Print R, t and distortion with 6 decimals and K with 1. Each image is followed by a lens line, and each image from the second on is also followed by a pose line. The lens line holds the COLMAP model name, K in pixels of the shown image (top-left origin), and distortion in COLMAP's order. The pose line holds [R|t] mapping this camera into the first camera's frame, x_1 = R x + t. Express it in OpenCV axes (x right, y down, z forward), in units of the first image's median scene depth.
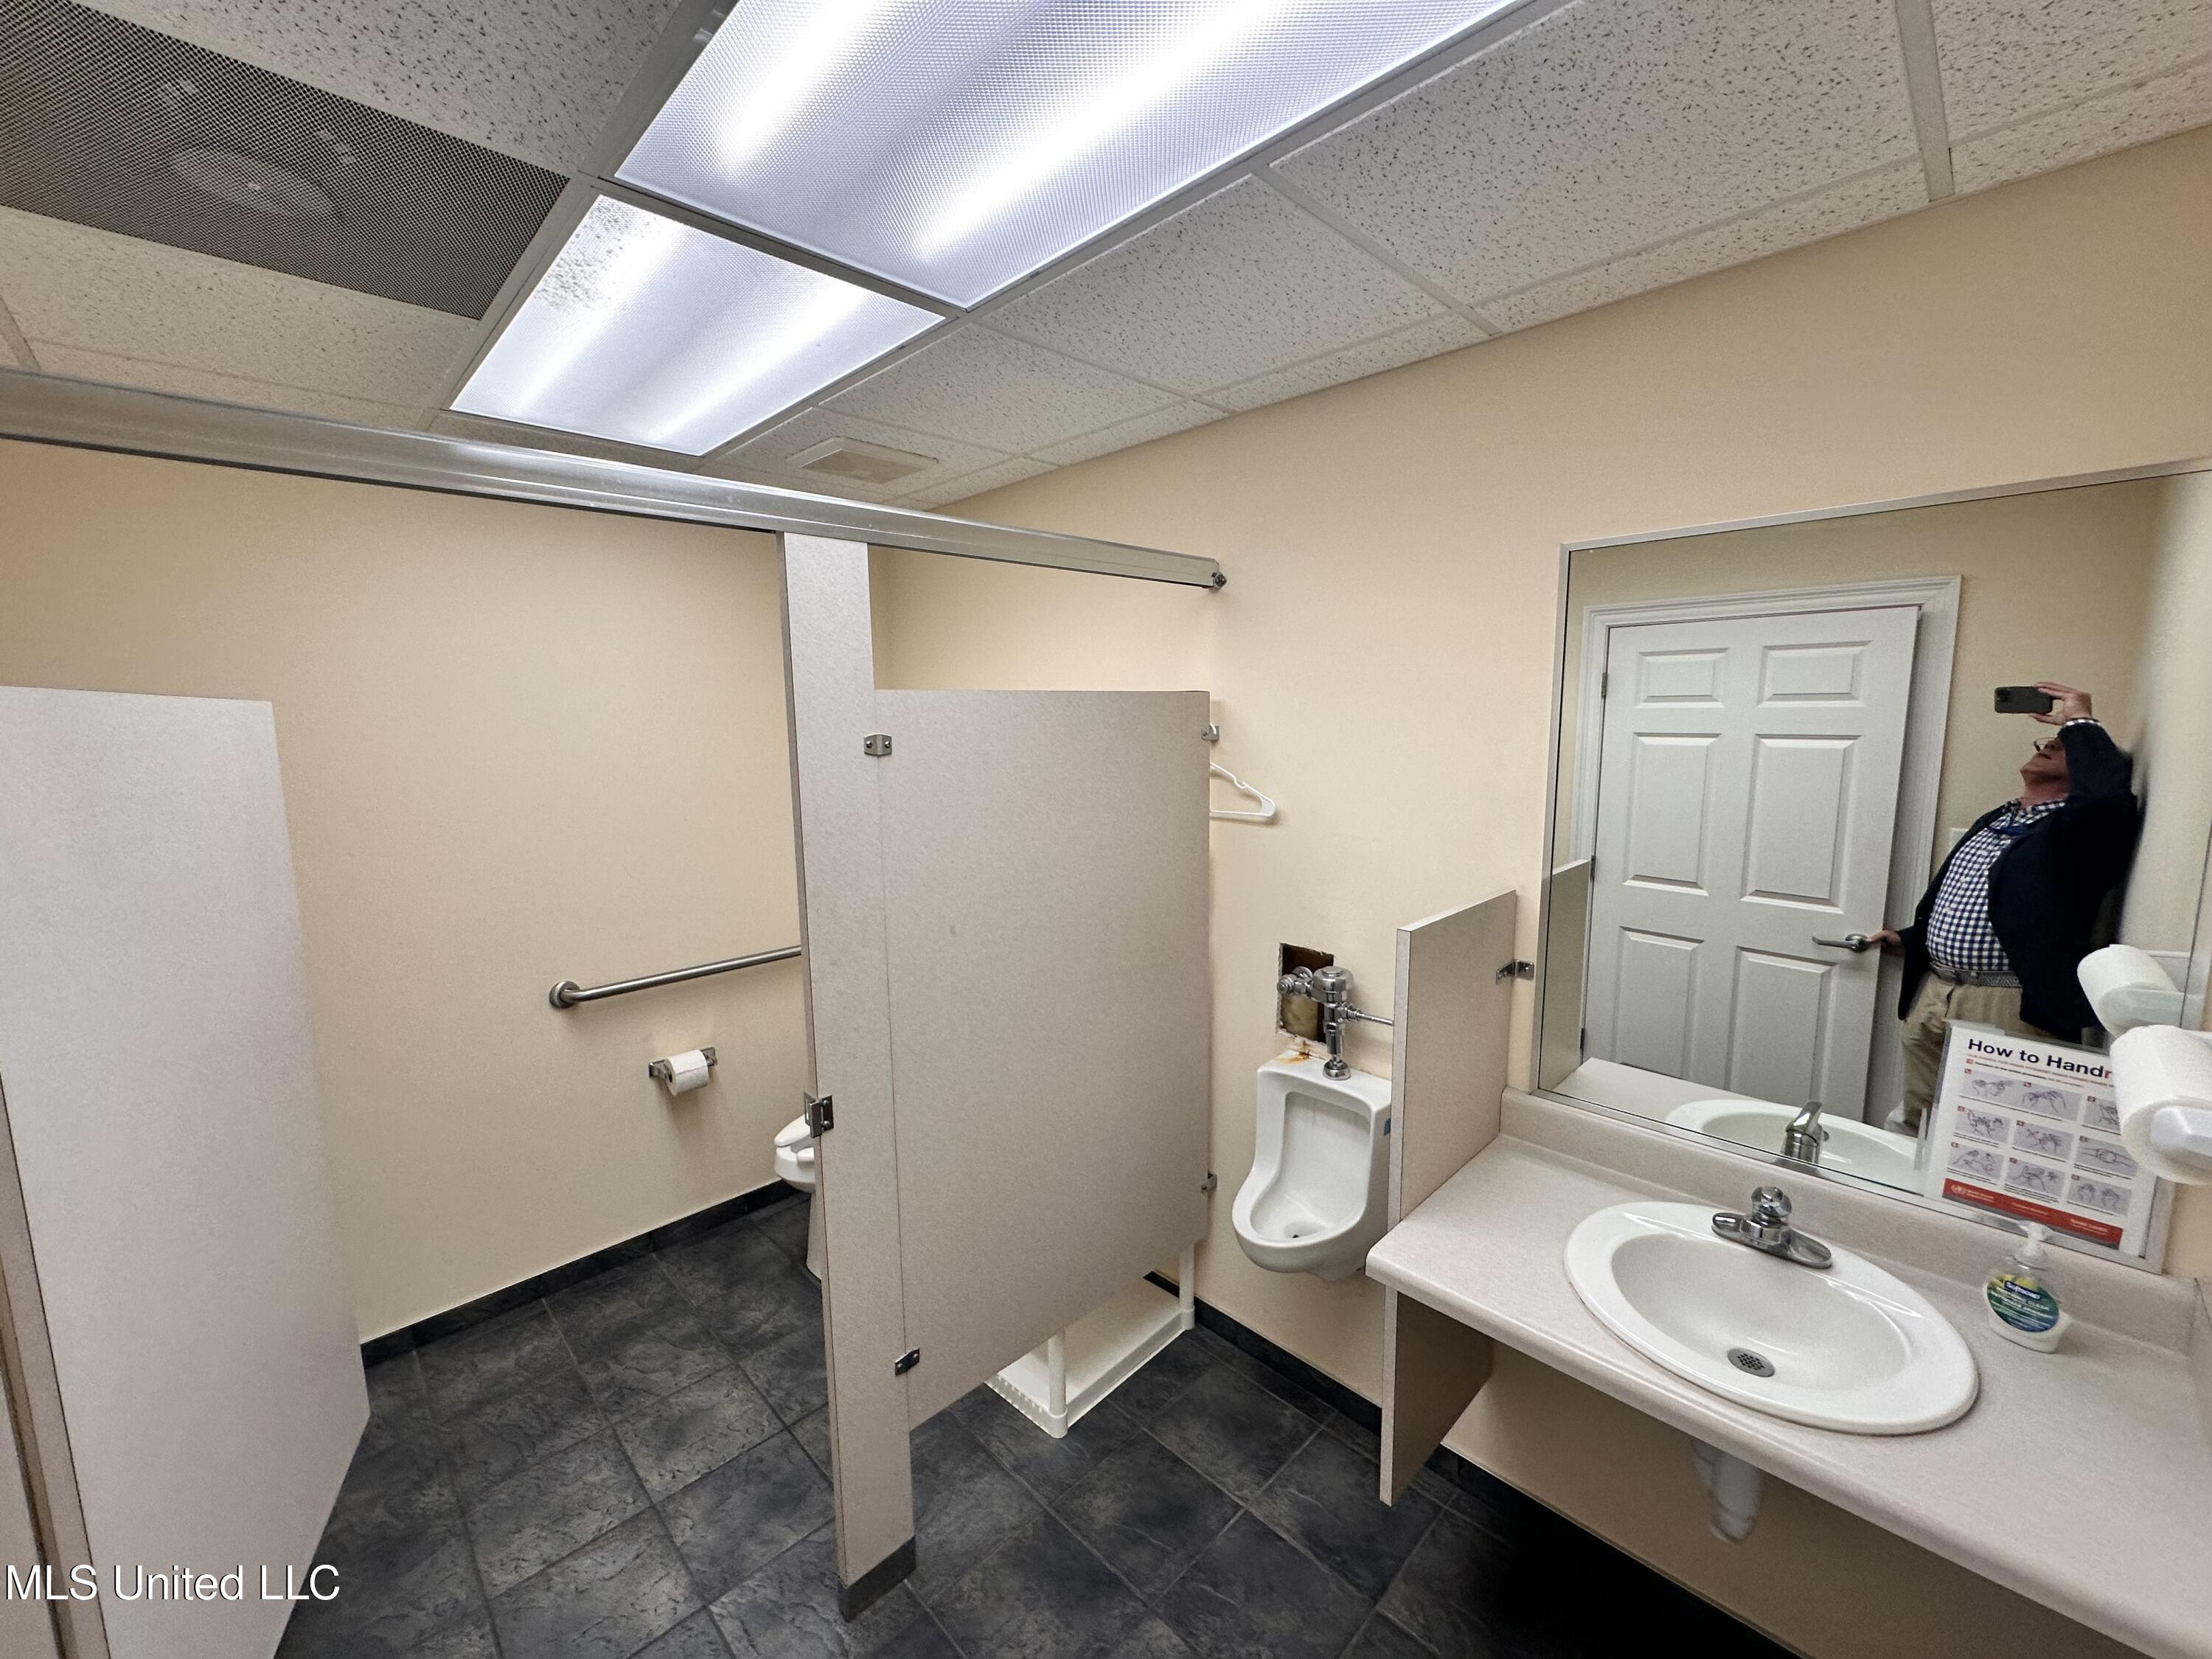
lens RADIAL K [[881.8, 0, 1102.5], [0, 881.8, 826.6], [0, 0, 1]] dist [0.000067, -0.000336]
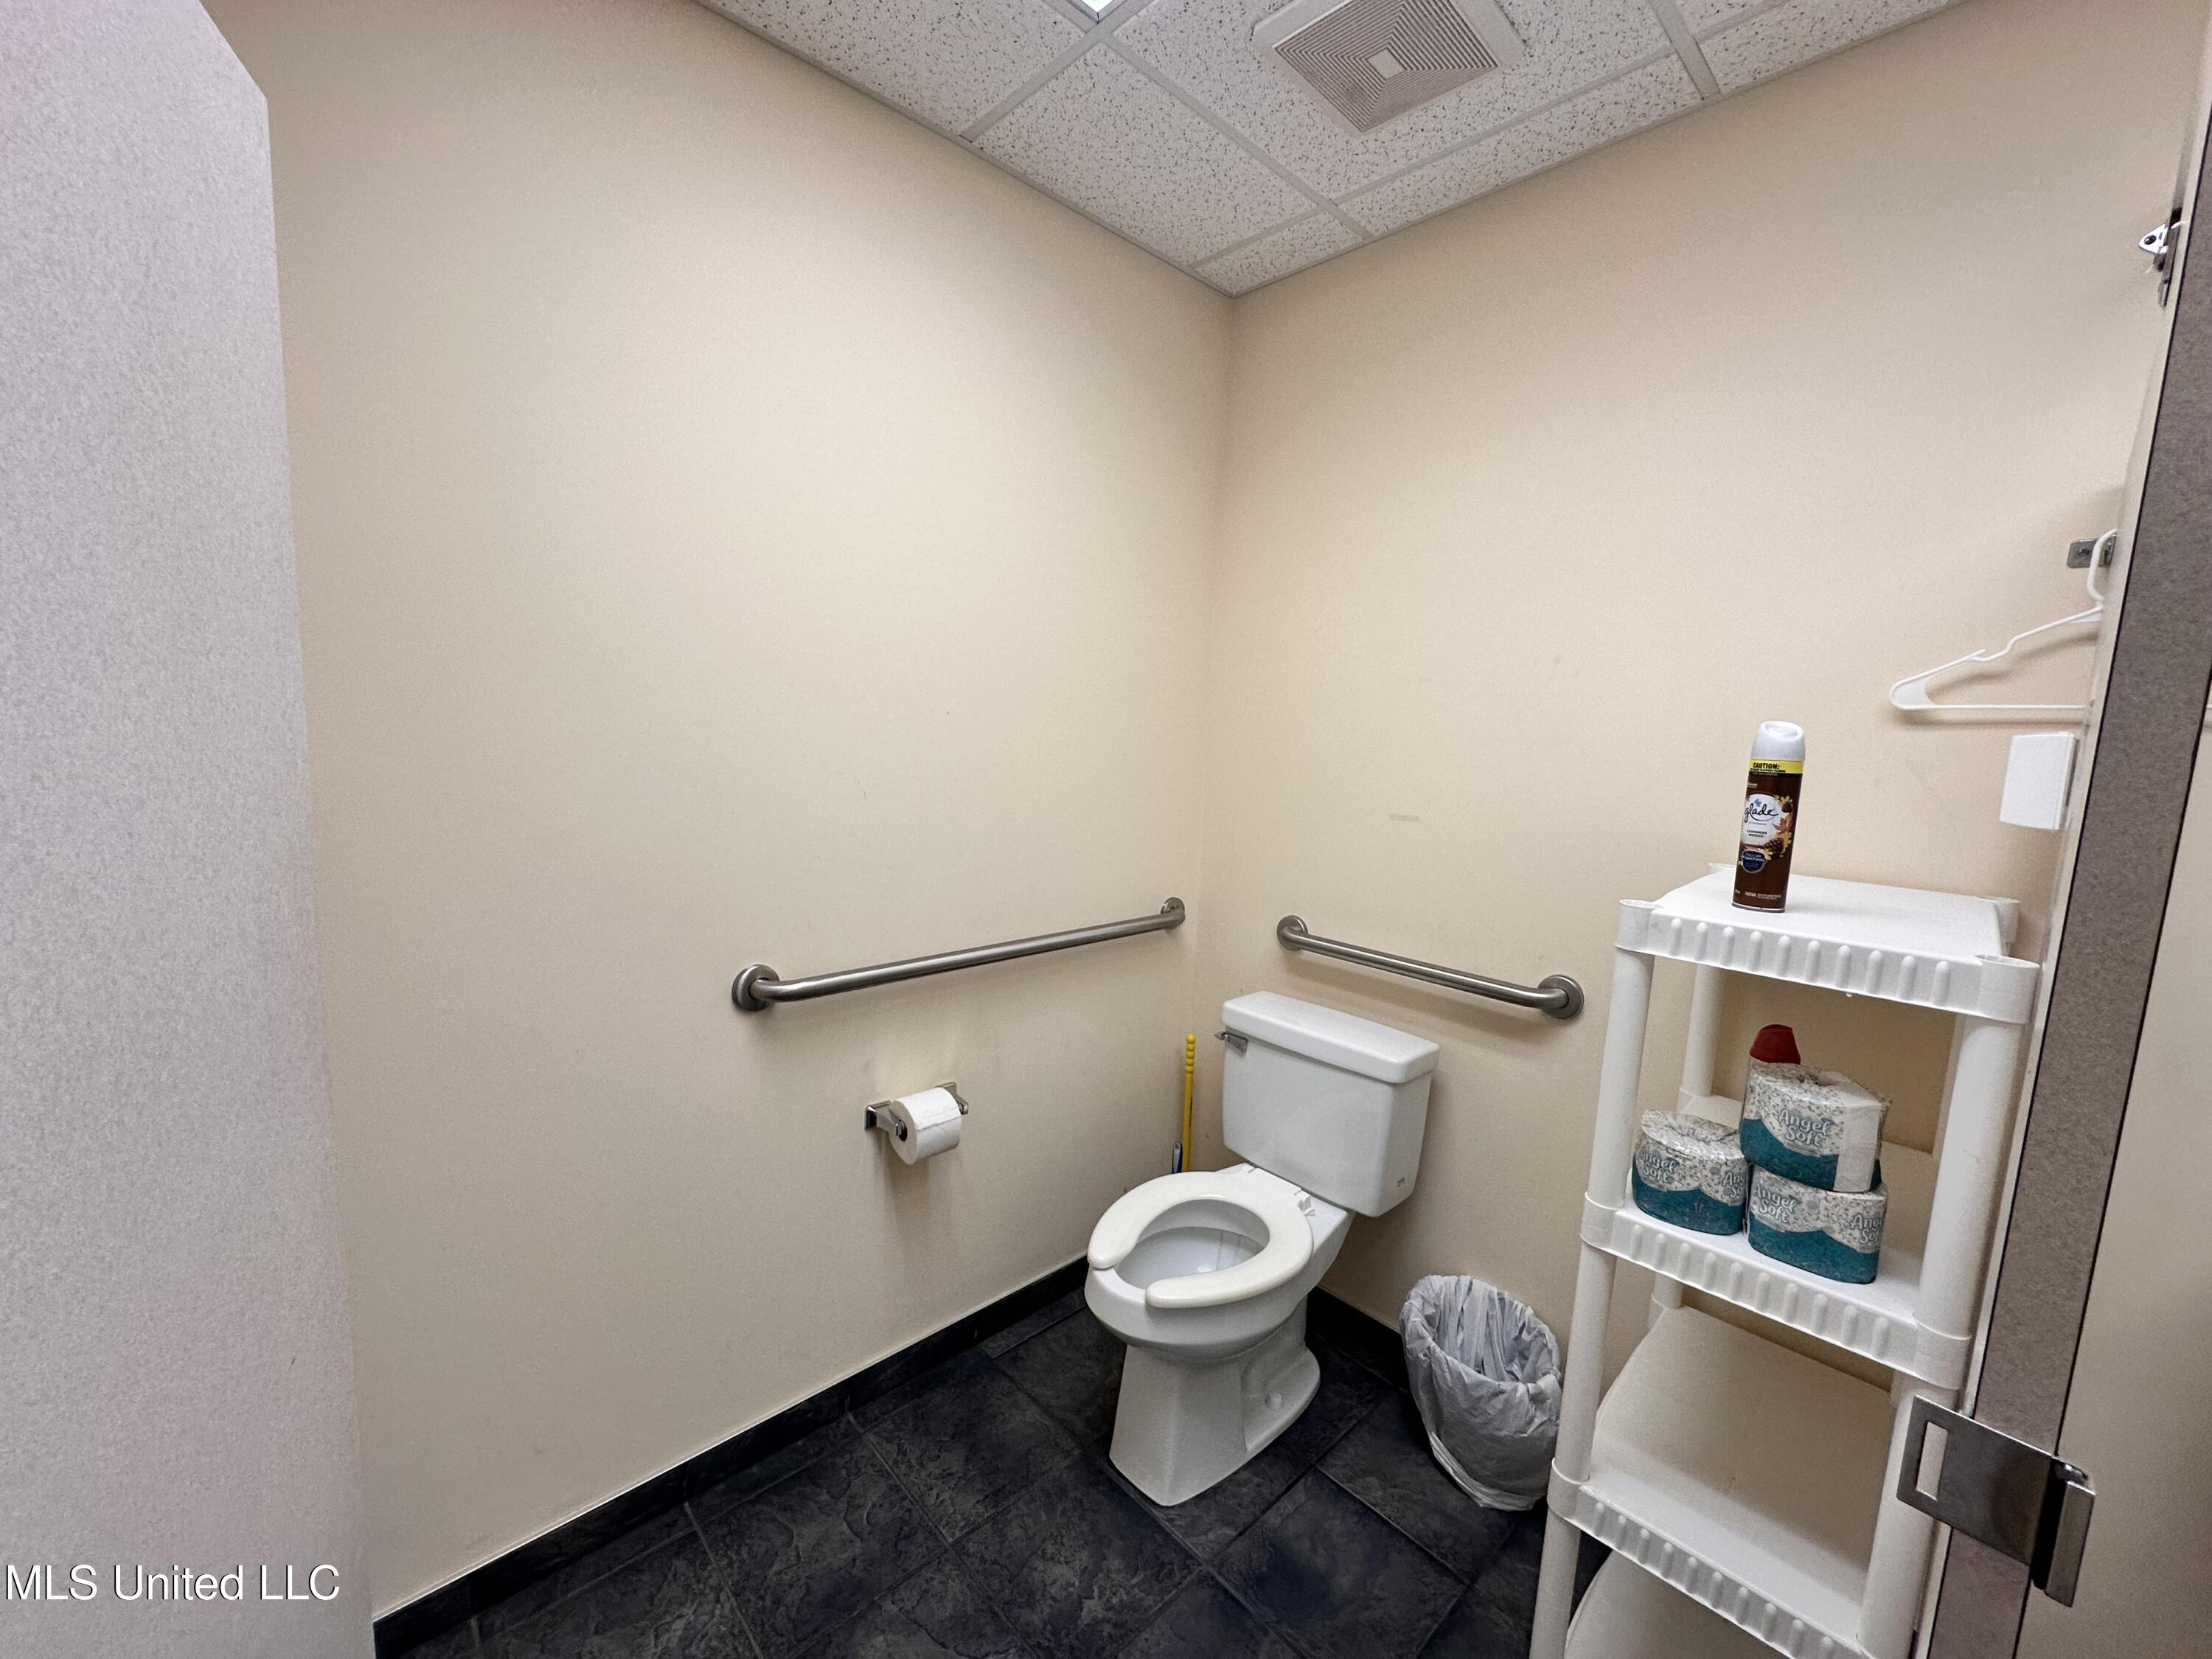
lens RADIAL K [[881.8, 0, 1102.5], [0, 881.8, 826.6], [0, 0, 1]] dist [0.000067, -0.000336]
pose [[0.998114, 0.056604, -0.023776, -0.363011], [-0.056795, 0.998358, -0.007445, 0.072992], [0.023316, 0.008781, 0.999690, 0.408016]]
